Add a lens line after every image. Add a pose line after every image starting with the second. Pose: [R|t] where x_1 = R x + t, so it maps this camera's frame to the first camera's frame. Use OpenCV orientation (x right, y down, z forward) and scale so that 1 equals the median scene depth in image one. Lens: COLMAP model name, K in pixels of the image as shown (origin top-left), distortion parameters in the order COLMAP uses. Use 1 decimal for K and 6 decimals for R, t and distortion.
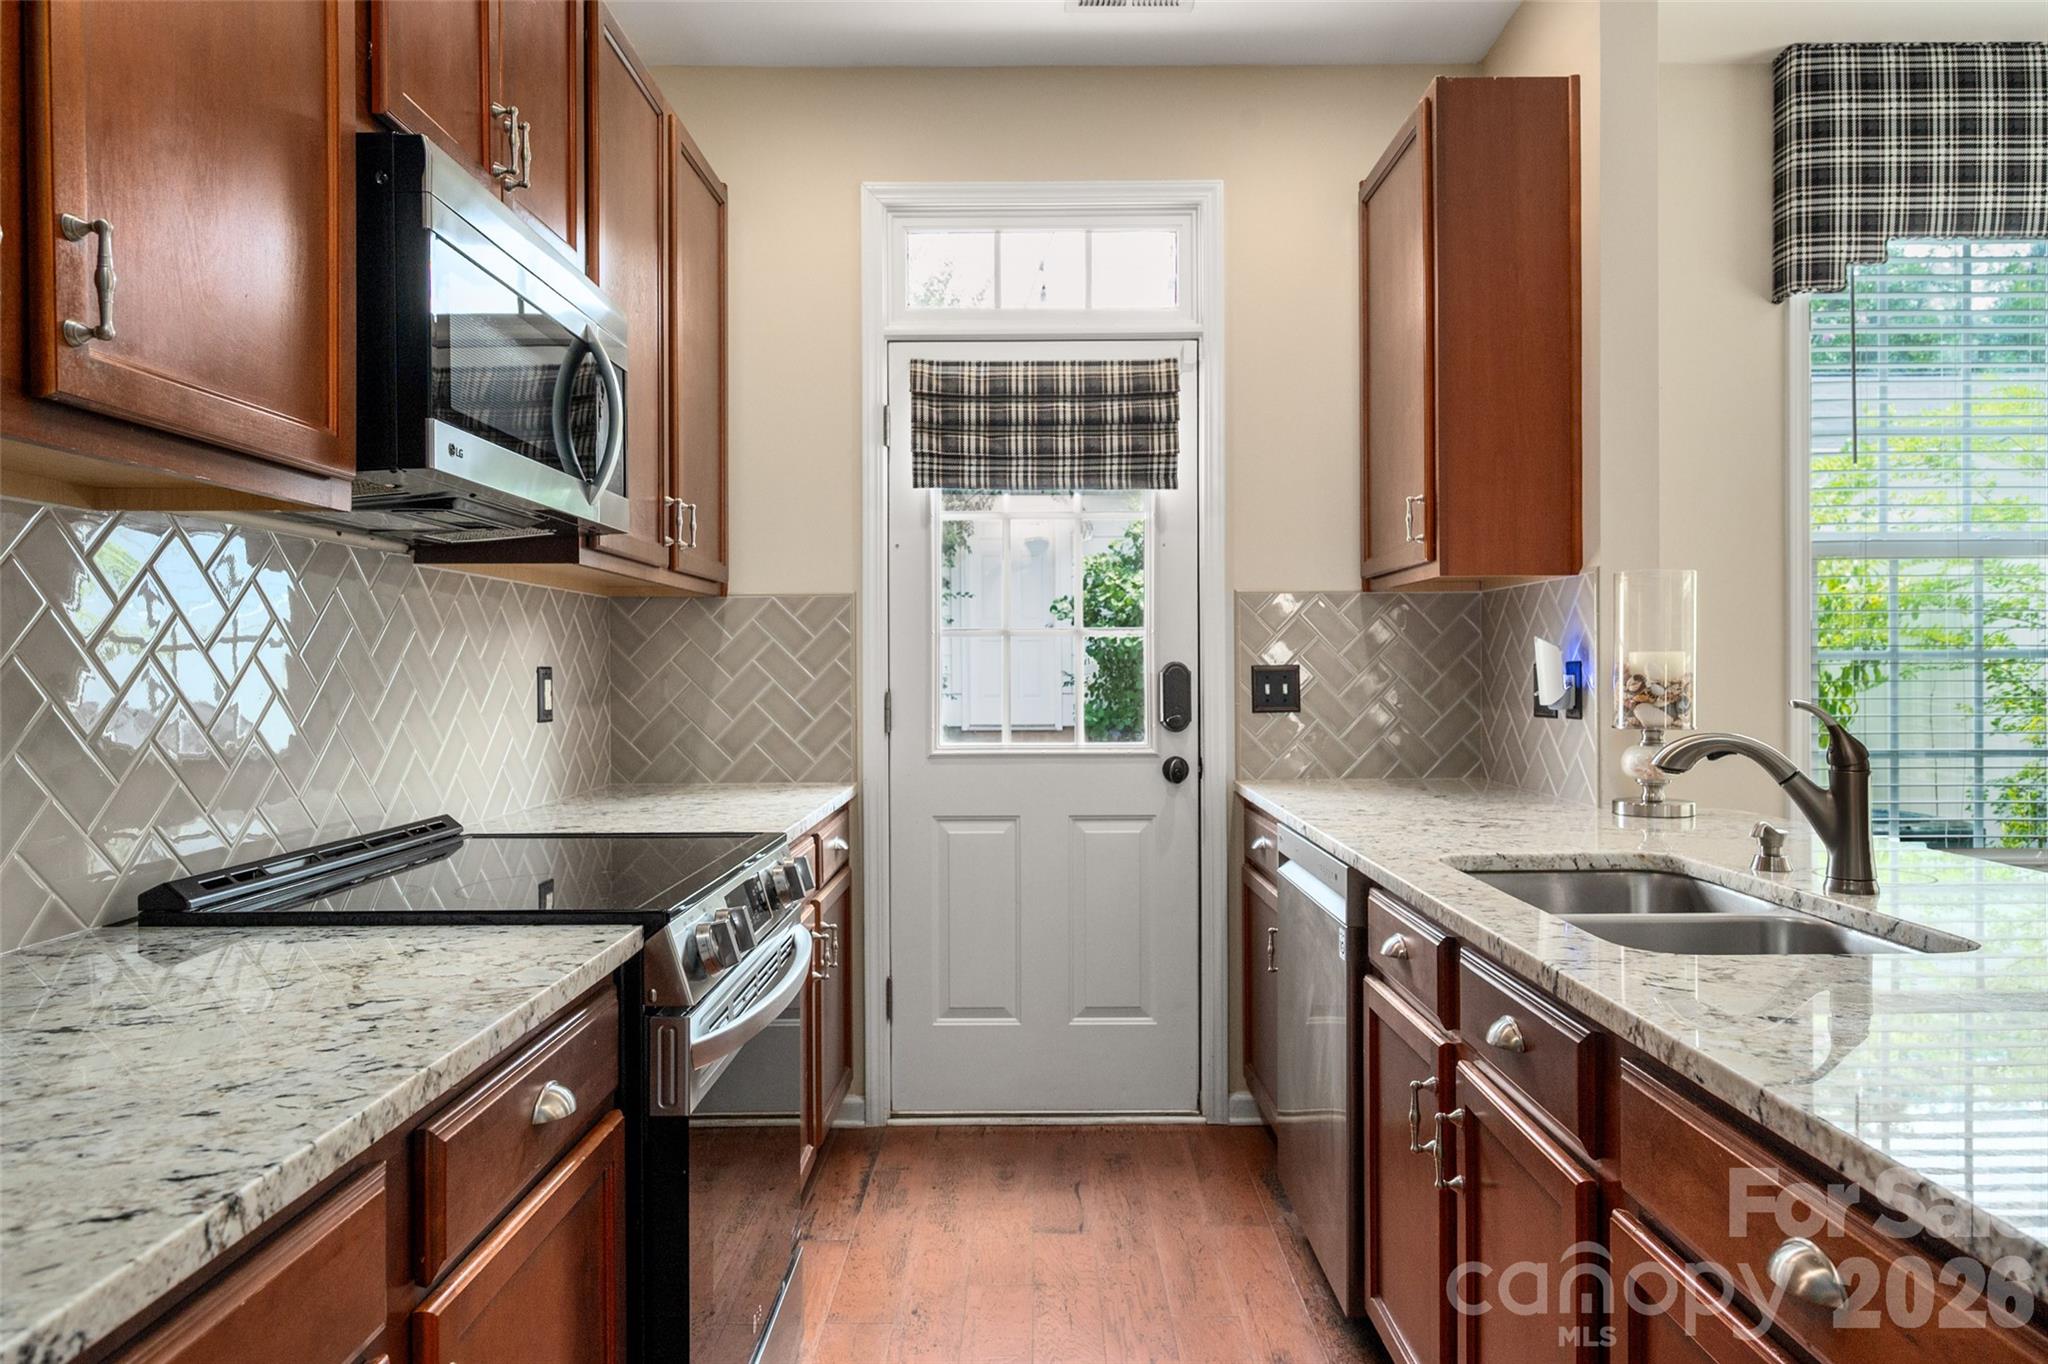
lens RADIAL K [[1287.2, 0, 1040.8], [0, 1287.2, 674.5], [0, 0, 1]] dist [0.004193, 0.000408]
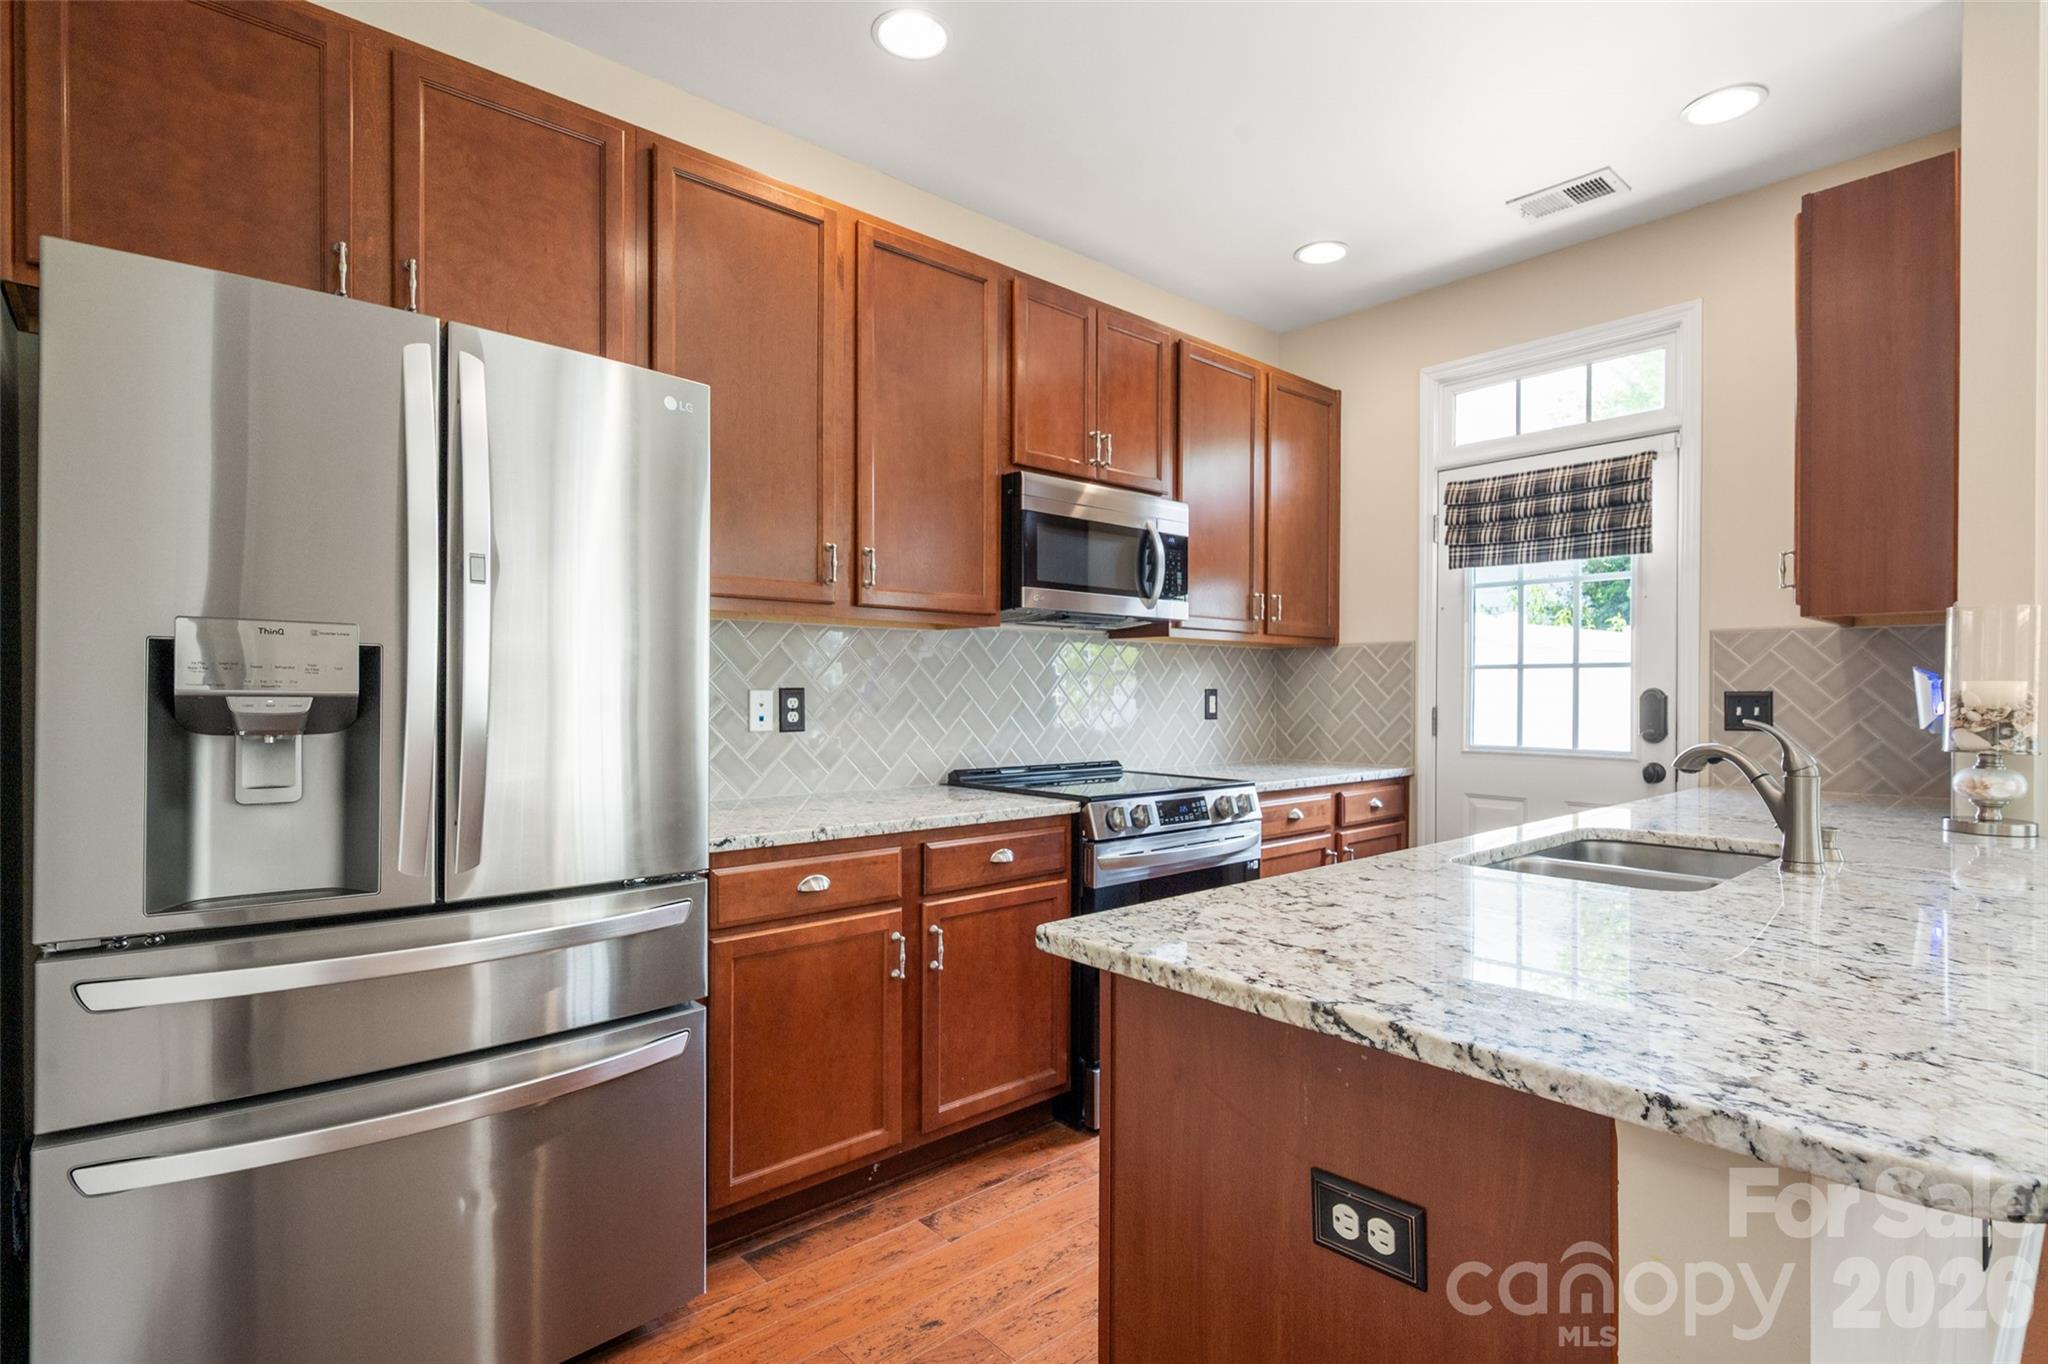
lens RADIAL K [[1013.2, 0, 1052.2], [0, 1013.2, 686.0], [0, 0, 1]] dist [0.014136, -0.002732]
pose [[0.677975, 0.005139, -0.735067, 0.449647], [-0.010883, 0.999936, -0.003046, -0.002652], [0.735004, 0.010064, 0.677988, -0.118857]]
